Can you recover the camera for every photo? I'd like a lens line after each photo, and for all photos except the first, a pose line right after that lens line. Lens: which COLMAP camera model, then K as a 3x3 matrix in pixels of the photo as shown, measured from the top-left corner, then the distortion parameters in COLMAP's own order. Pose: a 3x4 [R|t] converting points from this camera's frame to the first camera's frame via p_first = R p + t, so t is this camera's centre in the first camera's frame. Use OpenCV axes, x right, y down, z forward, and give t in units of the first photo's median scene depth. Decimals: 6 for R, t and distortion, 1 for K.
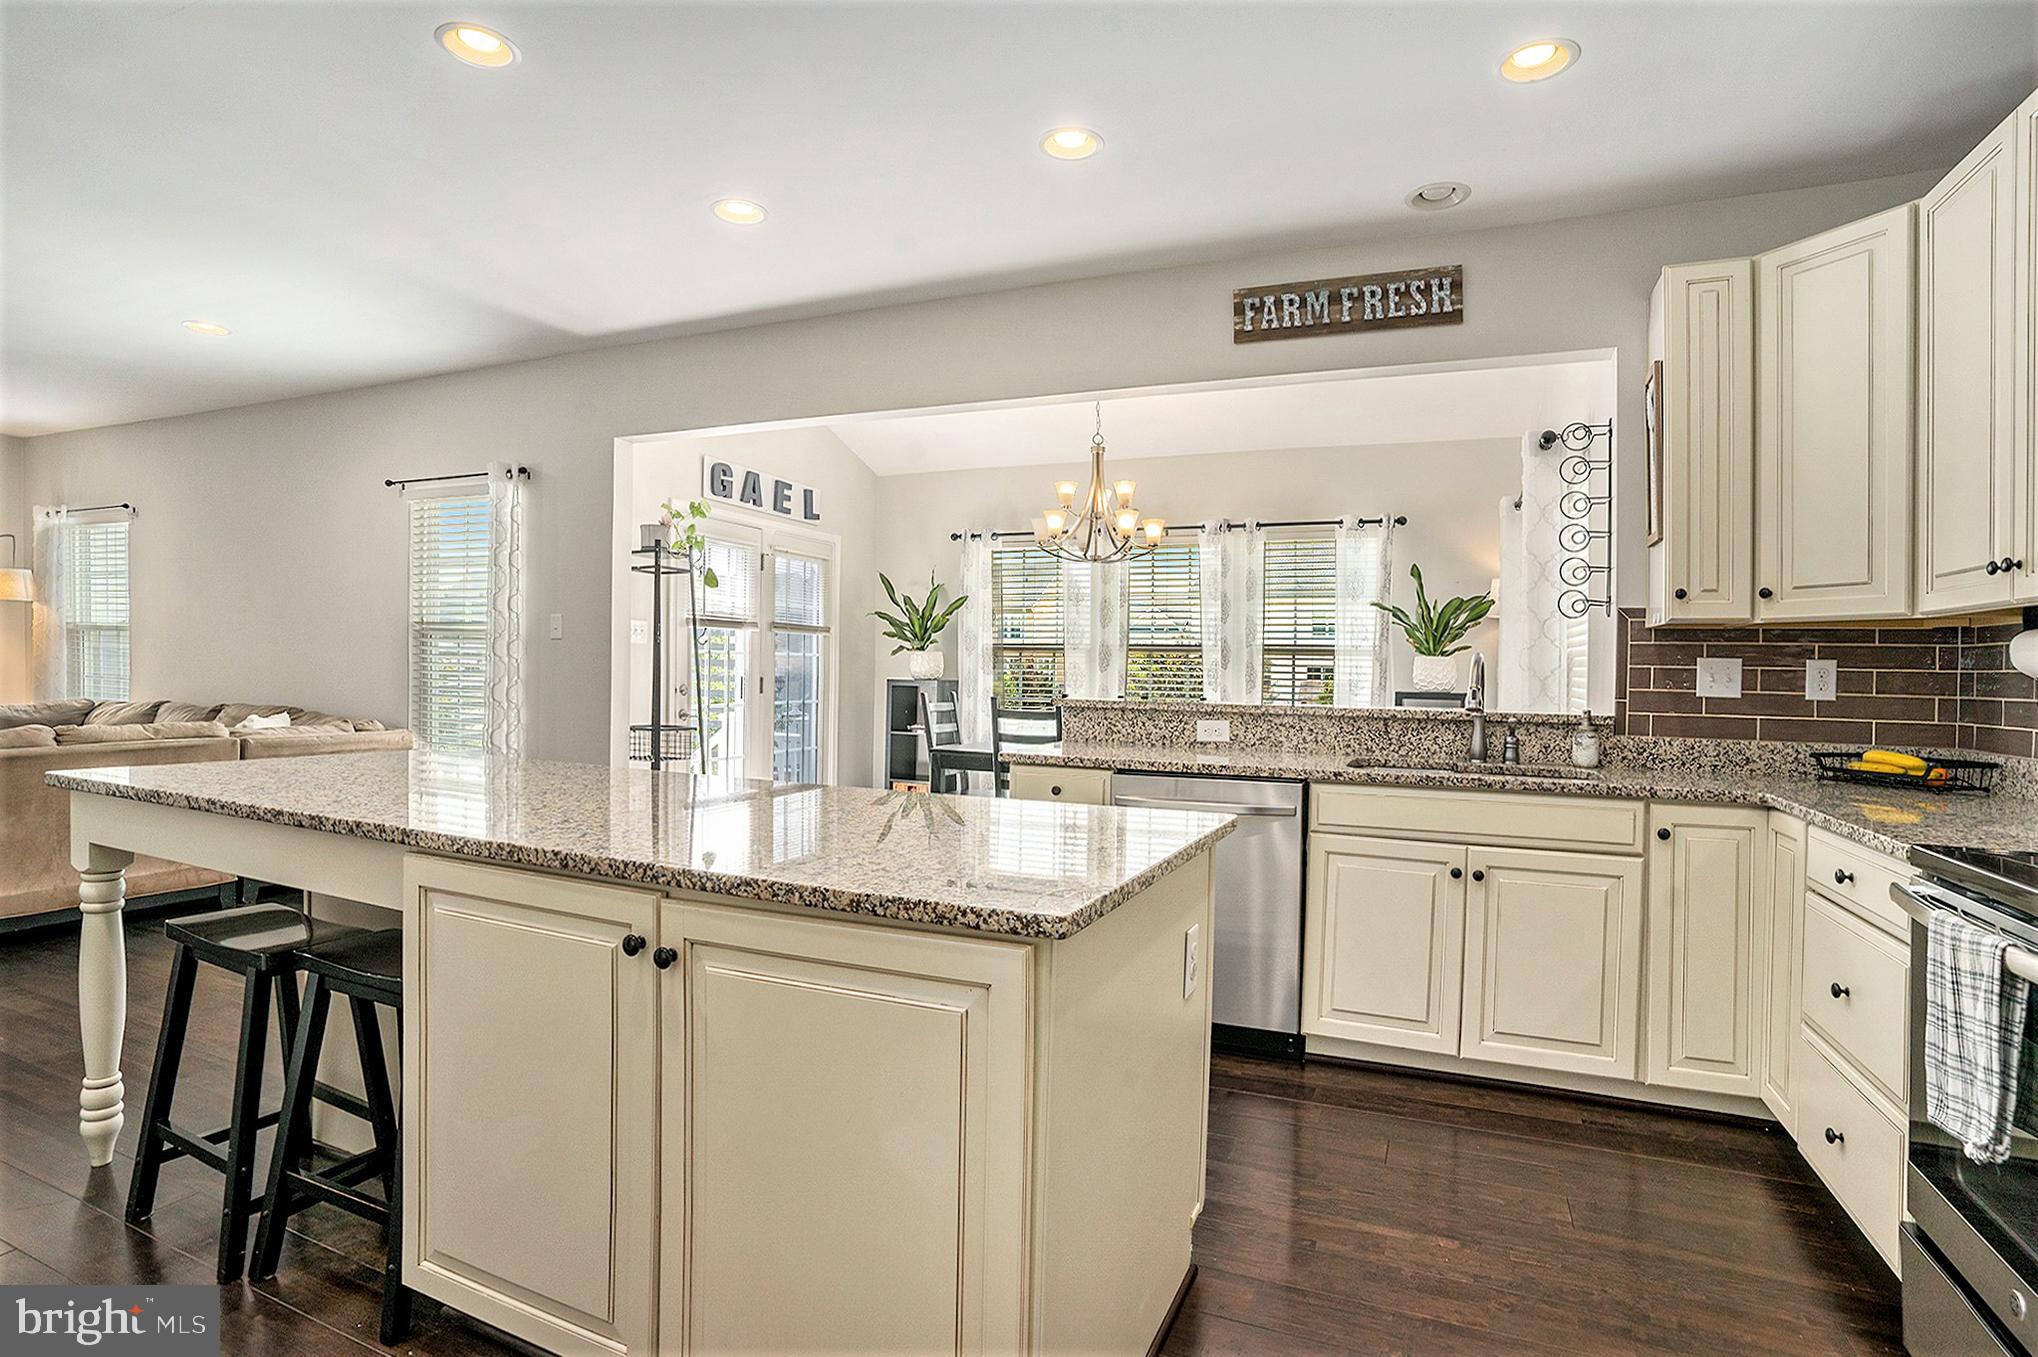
lens RADIAL K [[1000.7, 0, 1029.7], [0, 1000.7, 680.2], [0, 0, 1]] dist [-0.044371, 0.000538]
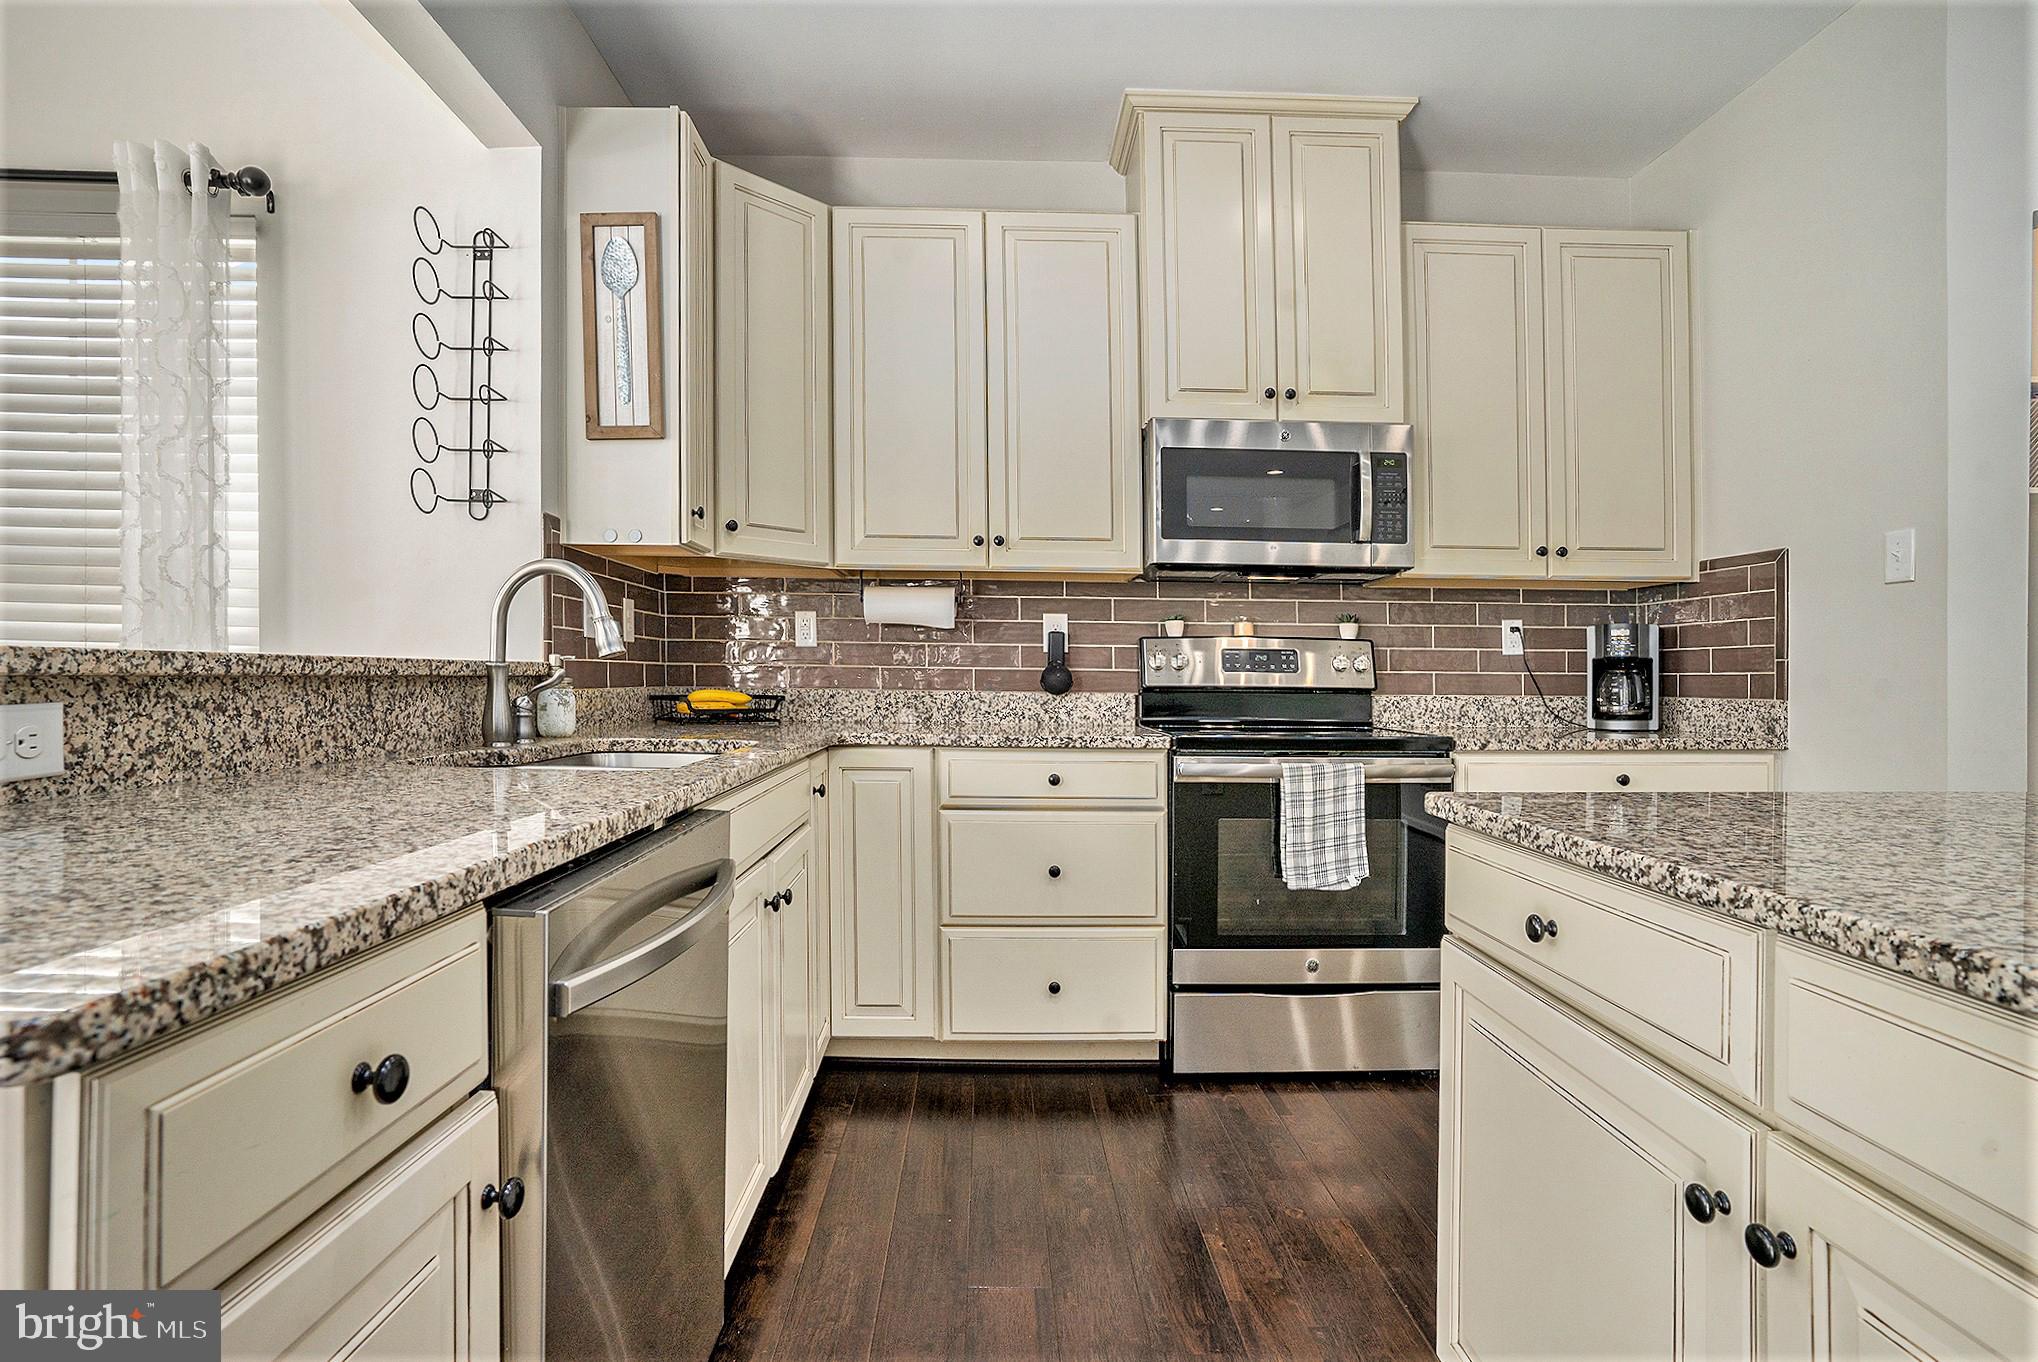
lens RADIAL K [[1069.2, 0, 1019.0], [0, 1069.2, 681.0], [0, 0, 1]] dist [-0.044133, -0.000025]
pose [[-0.393553, -0.027018, 0.918905, -0.225669], [-0.006081, 0.999623, 0.026787, 0.025555], [-0.919282, 0.004955, -0.393568, 0.936553]]
